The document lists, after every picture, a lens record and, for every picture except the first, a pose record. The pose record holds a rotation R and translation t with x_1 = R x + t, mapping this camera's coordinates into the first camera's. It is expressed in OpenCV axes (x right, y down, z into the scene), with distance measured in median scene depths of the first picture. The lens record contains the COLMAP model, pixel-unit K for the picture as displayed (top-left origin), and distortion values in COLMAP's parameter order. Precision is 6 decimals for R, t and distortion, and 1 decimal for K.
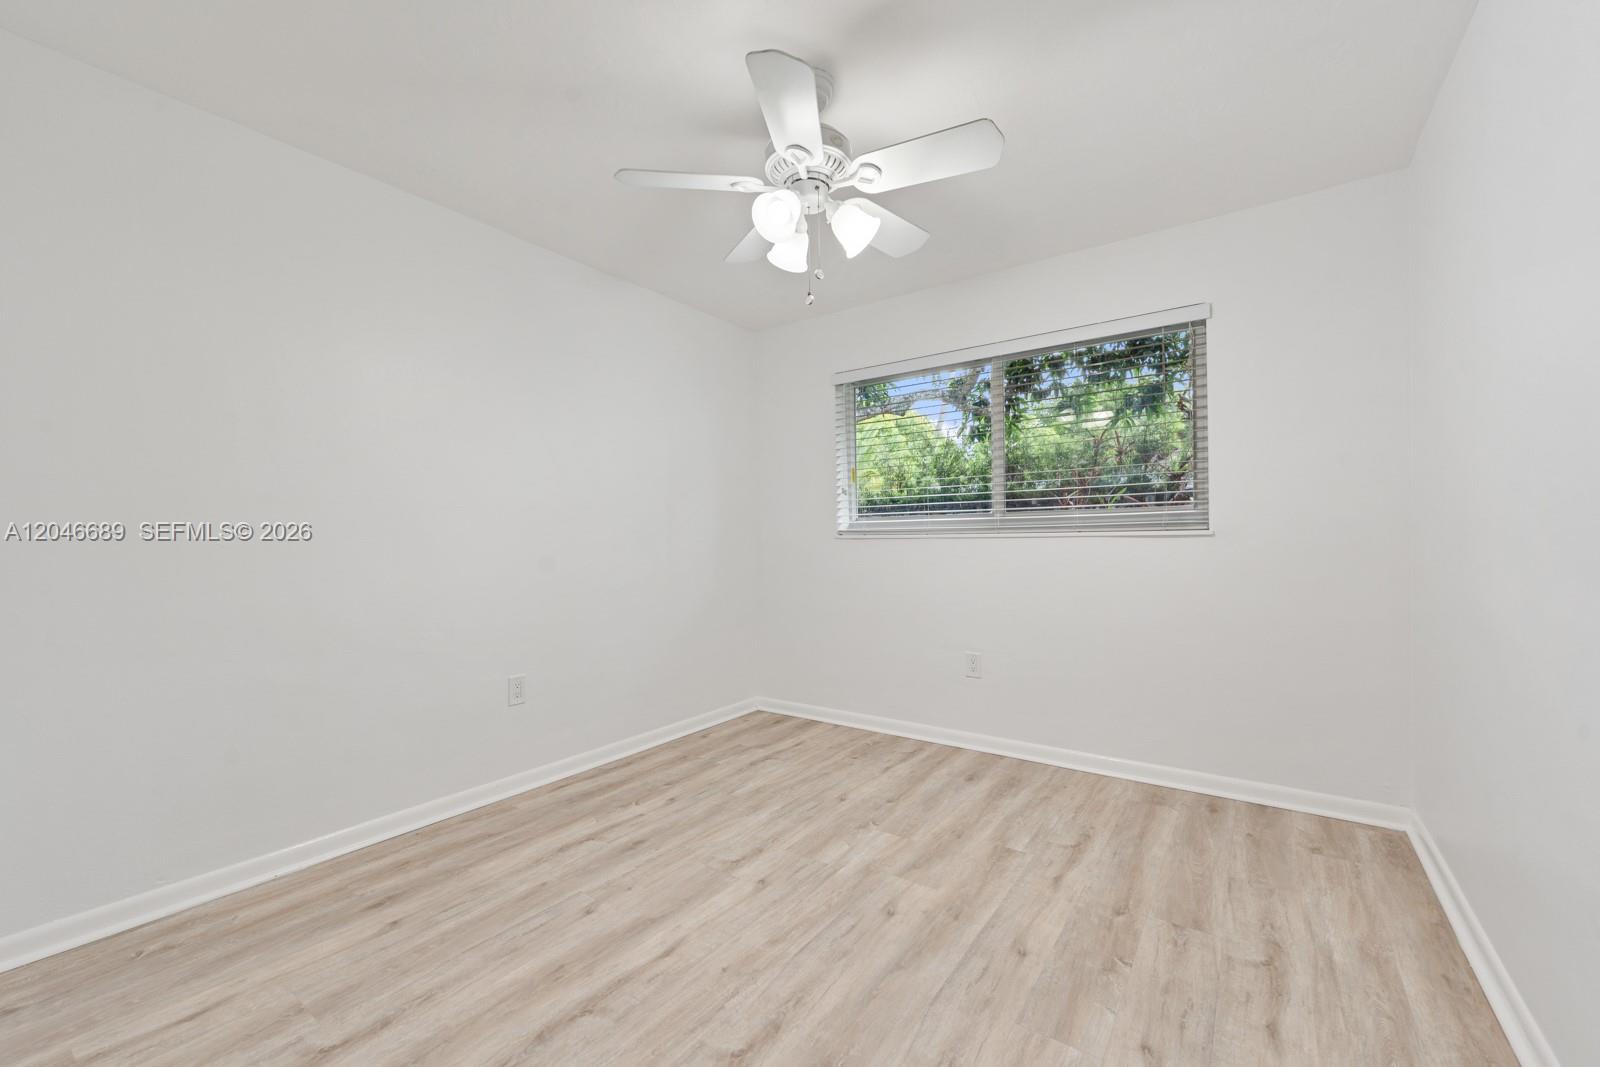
lens RADIAL K [[648.3, 0, 794.6], [0, 648.3, 540.3], [0, 0, 1]] dist [-0.000236, -0.000494]
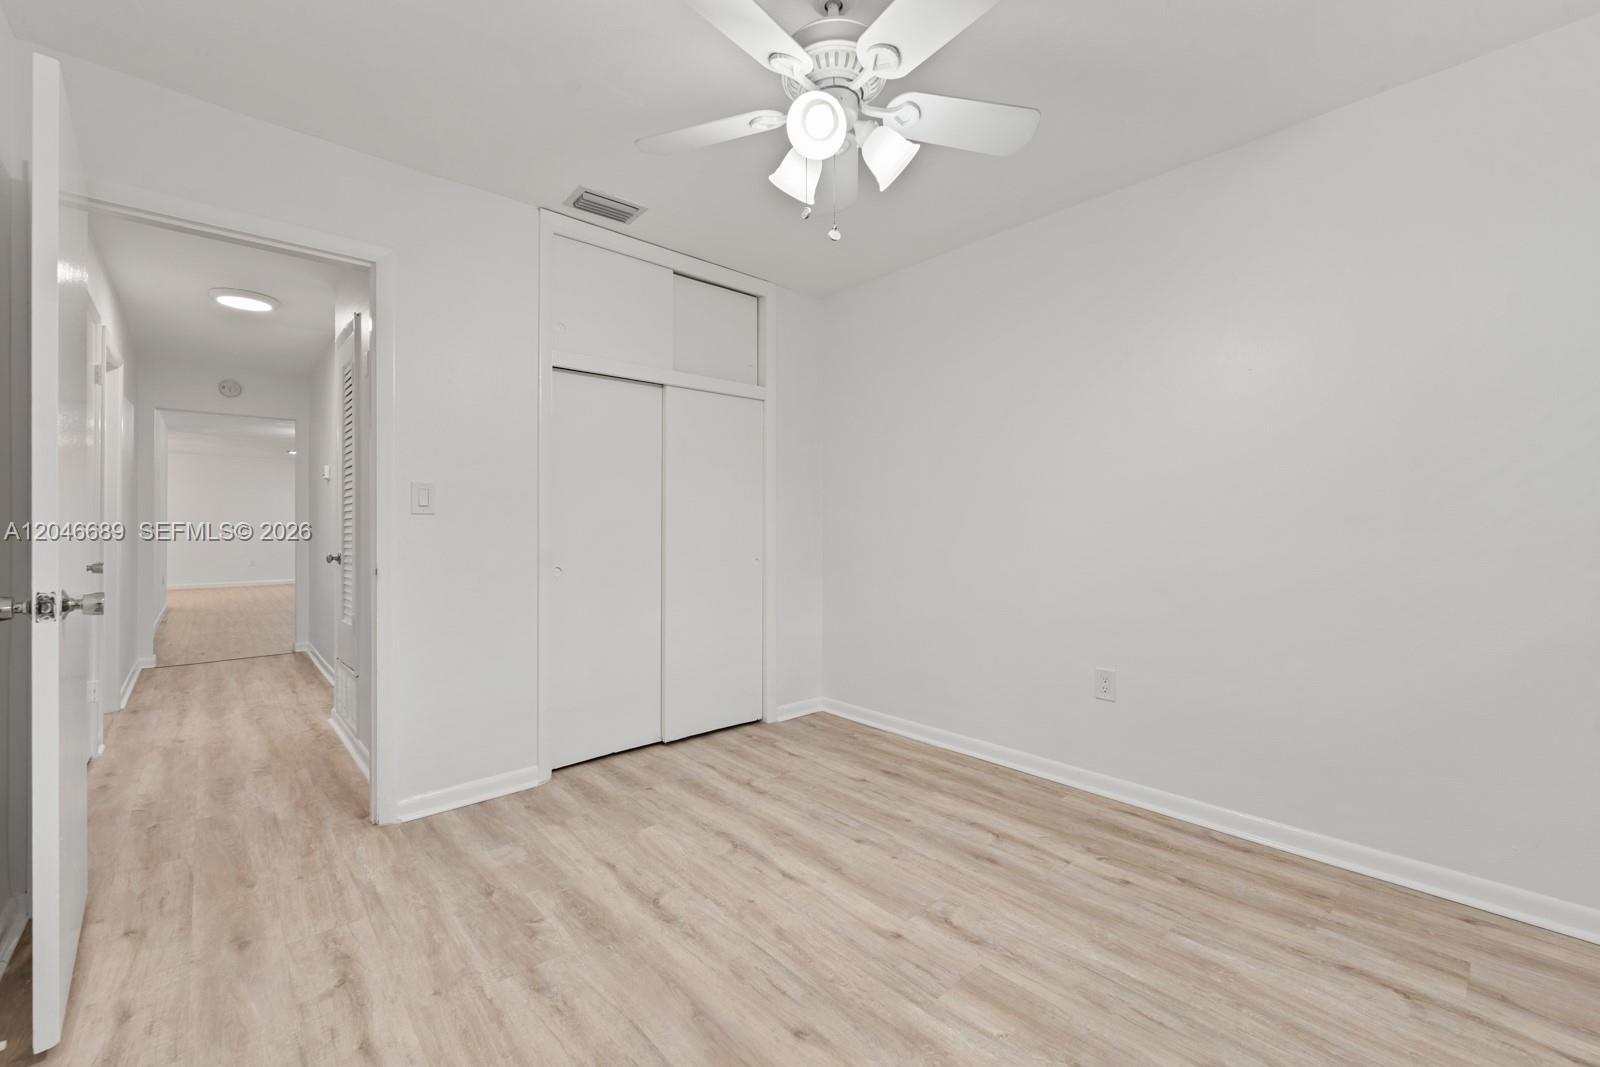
lens RADIAL K [[654.8, 0, 793.2], [0, 654.8, 532.7], [0, 0, 1]] dist [-0.000402, -0.000388]
pose [[-0.213175, 0.019540, -0.976819, 0.655920], [0.001486, 0.999805, 0.019675, -0.004579], [0.977013, 0.002742, -0.213162, 0.875013]]
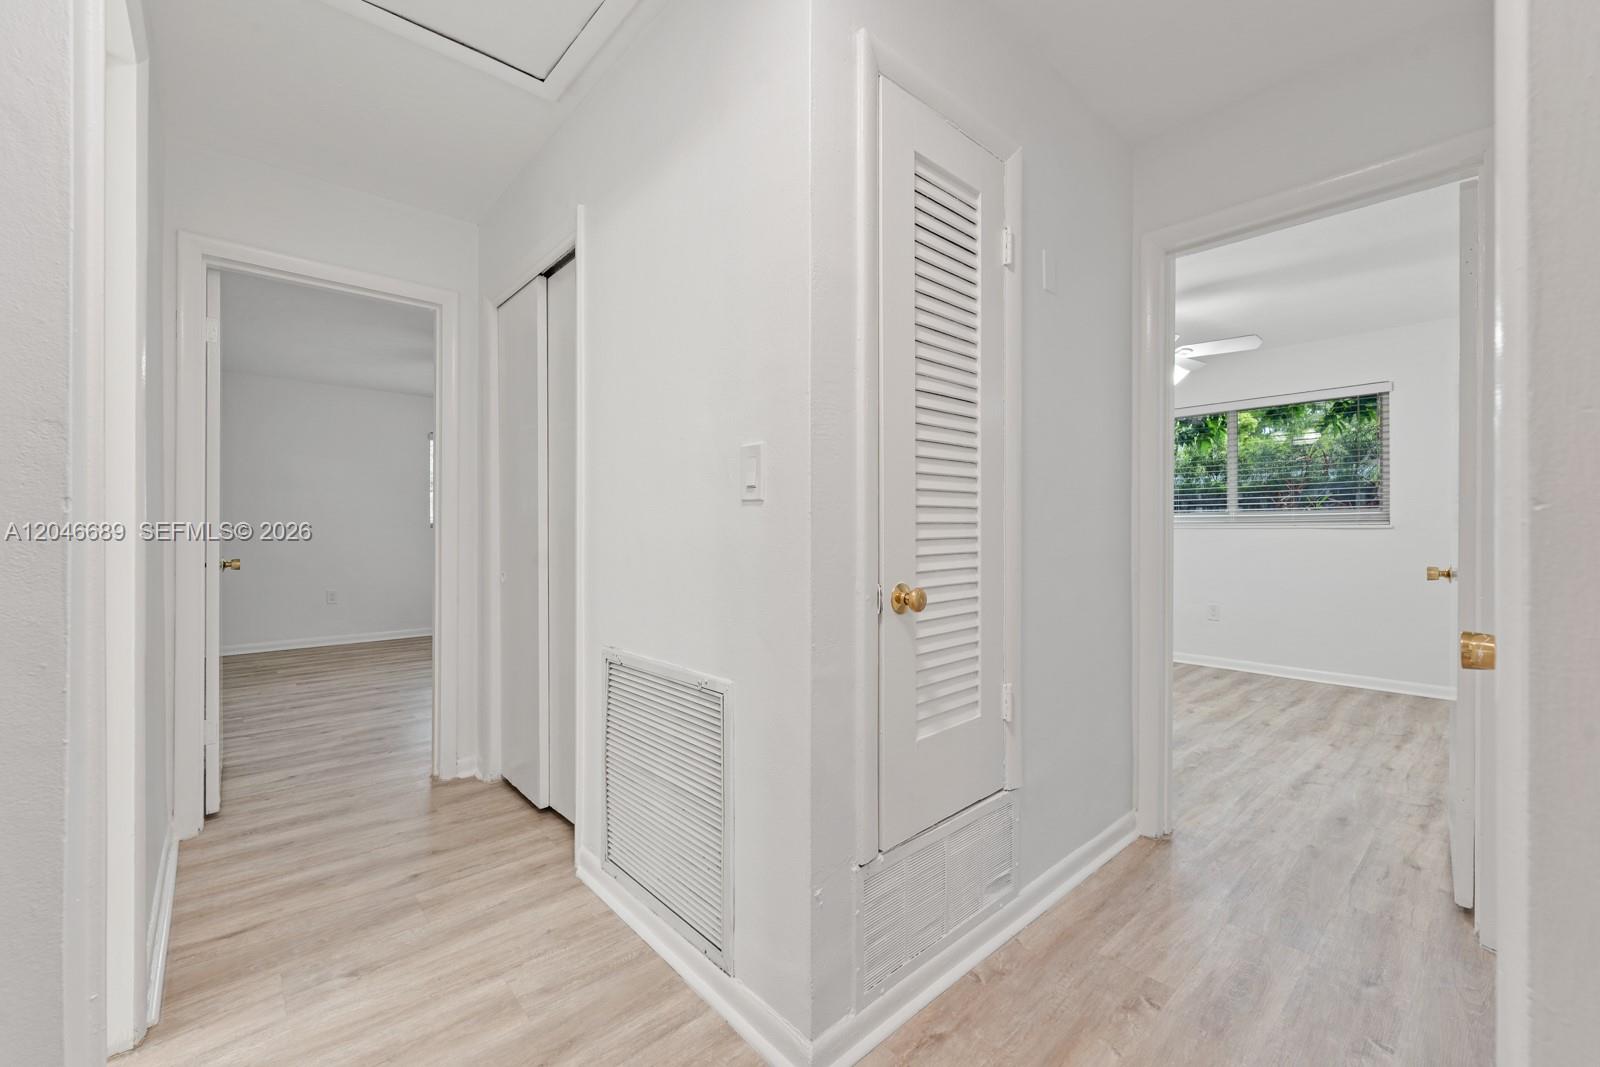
lens RADIAL K [[654.8, 0, 793.2], [0, 654.8, 532.7], [0, 0, 1]] dist [-0.000402, -0.000388]
pose [[0.975279, 0.011962, -0.220654, -0.473509], [-0.011259, 0.999927, 0.004442, 0.014347], [0.220691, -0.001848, 0.975342, -0.970793]]
